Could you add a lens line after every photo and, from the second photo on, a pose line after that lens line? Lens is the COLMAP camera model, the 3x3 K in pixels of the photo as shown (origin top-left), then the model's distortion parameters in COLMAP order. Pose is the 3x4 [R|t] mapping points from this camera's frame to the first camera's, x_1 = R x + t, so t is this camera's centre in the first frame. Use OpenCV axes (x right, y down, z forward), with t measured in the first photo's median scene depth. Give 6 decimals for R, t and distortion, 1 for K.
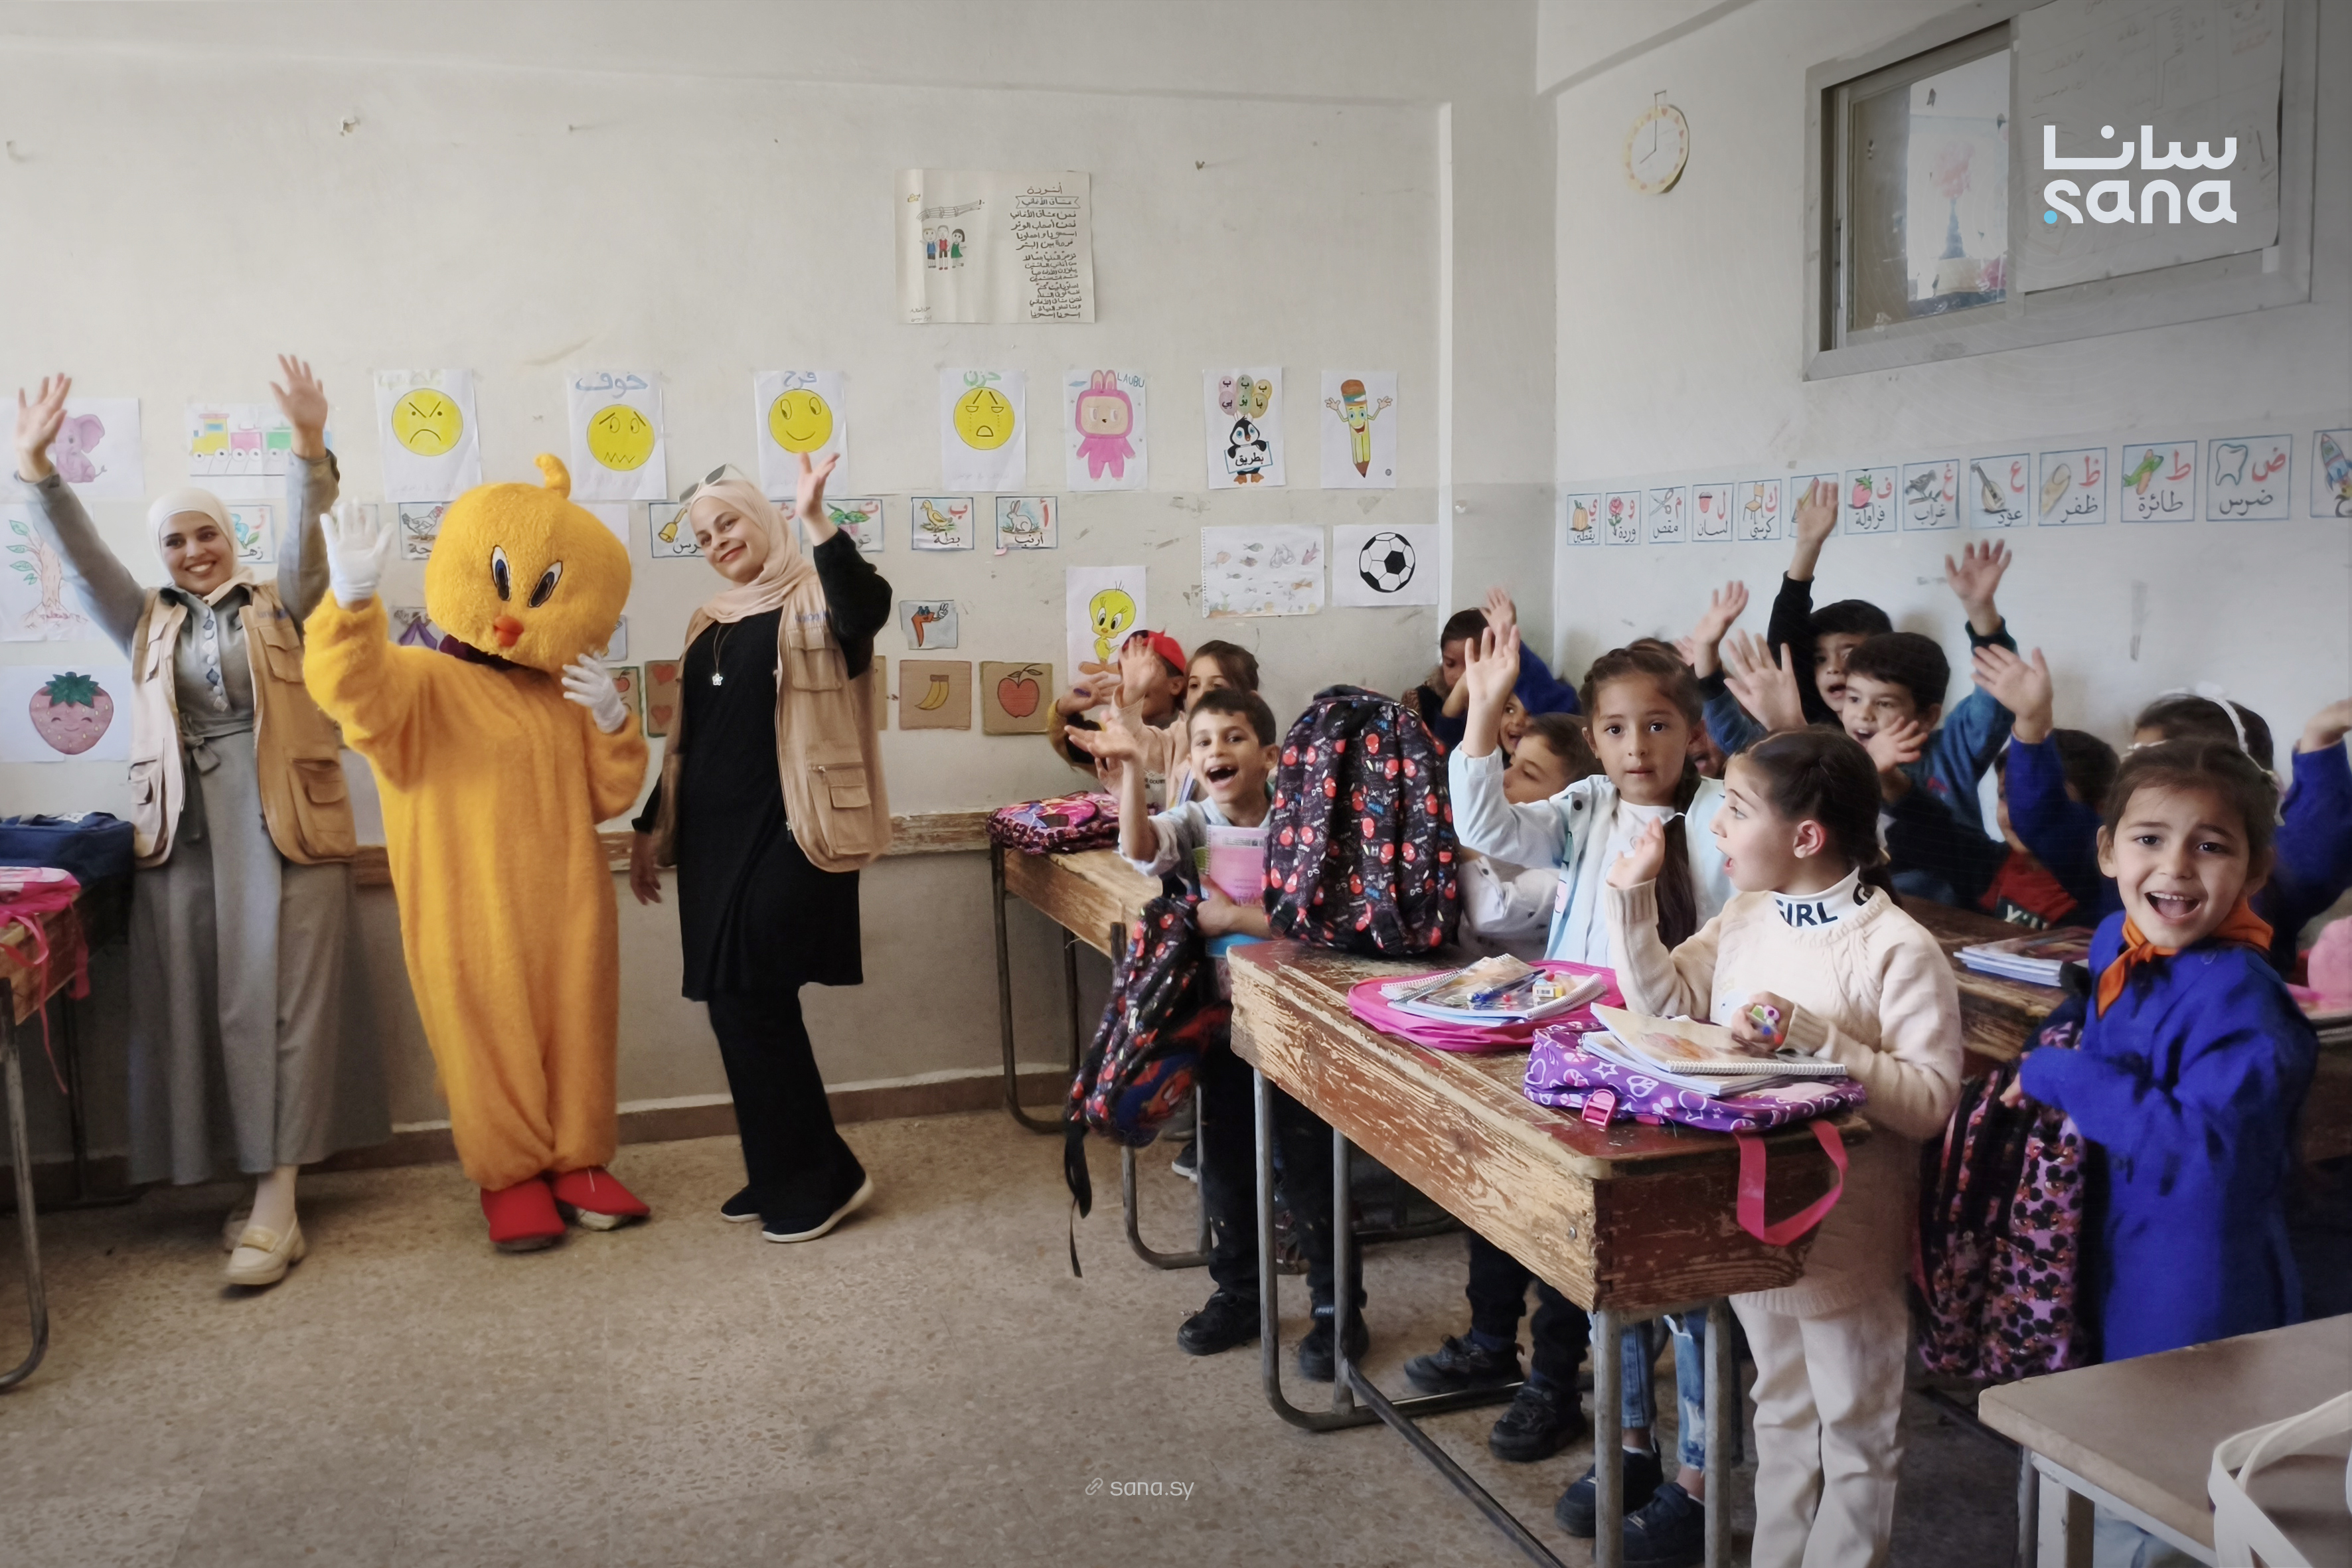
lens RADIAL K [[1816.2, 0, 1175.1], [0, 1816.2, 783.2], [0, 0, 1]] dist [0.009408, -0.000008]
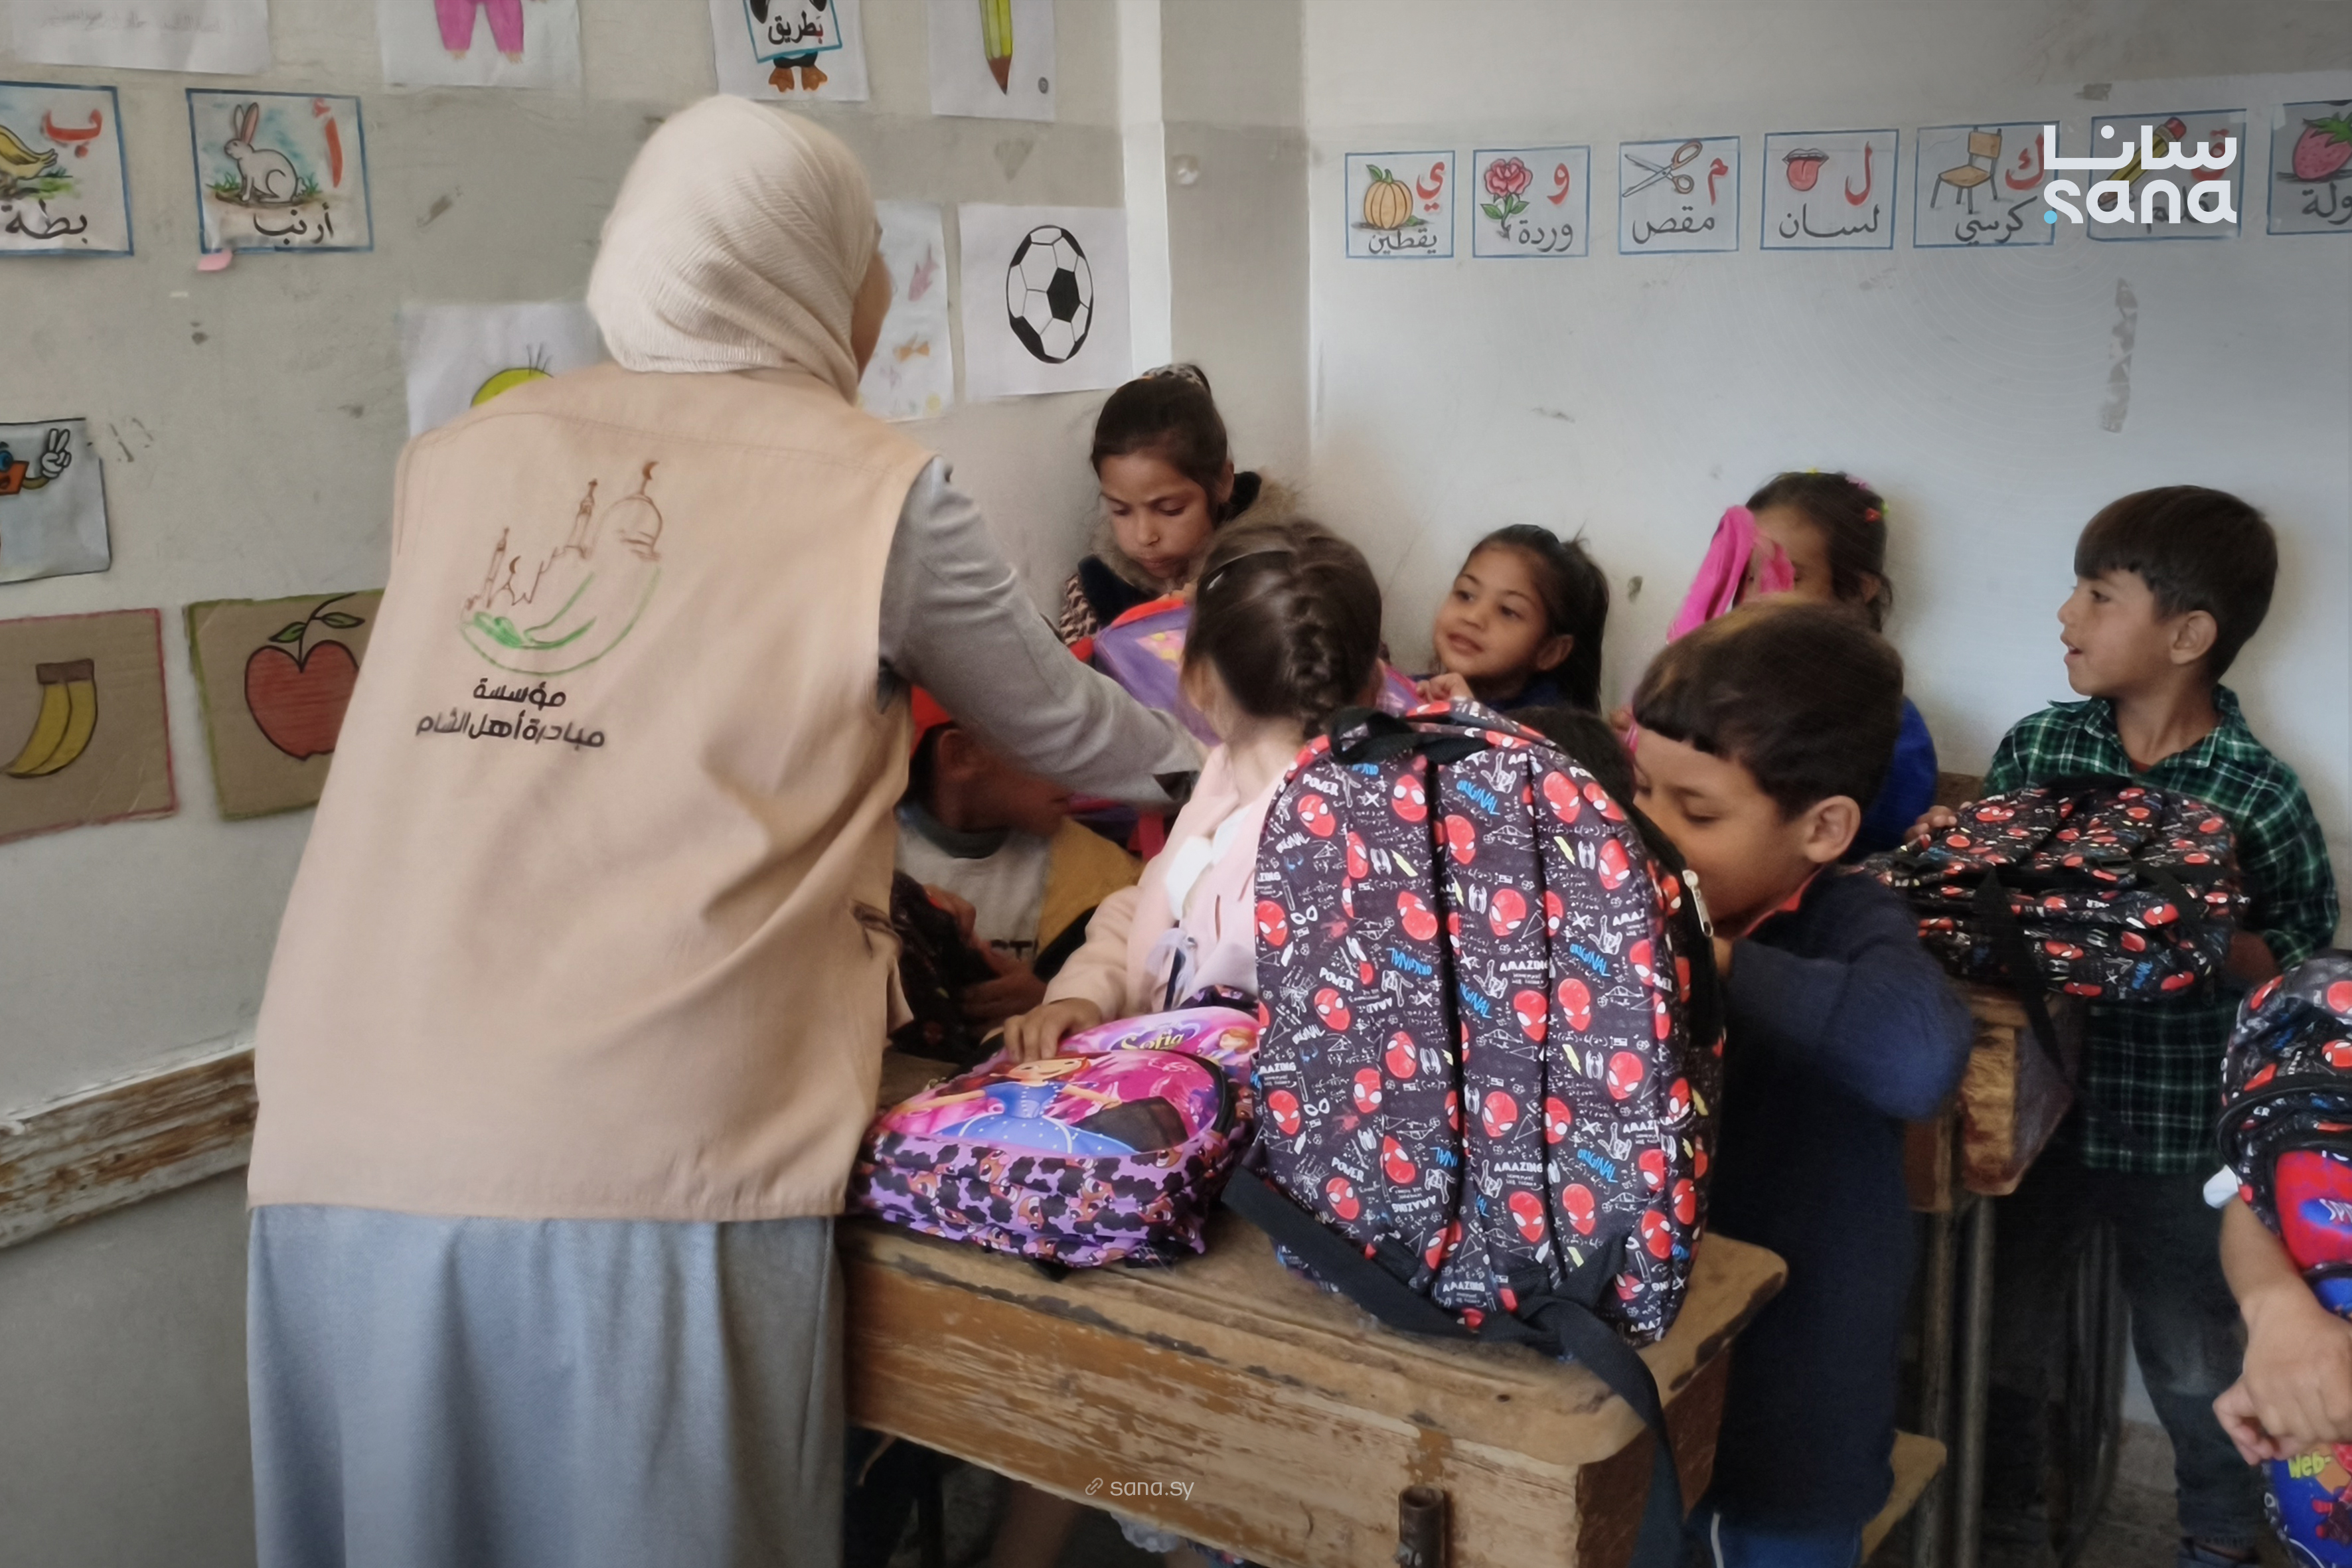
lens RADIAL K [[2313.7, 0, 1178.0], [0, 2313.7, 774.8], [0, 0, 1]] dist [-0.041588, 0.000000]
pose [[0.778091, -0.127261, 0.615126, -0.224187], [0.080965, 0.991412, 0.102693, -0.064239], [-0.622912, -0.030101, 0.781712, 0.566185]]
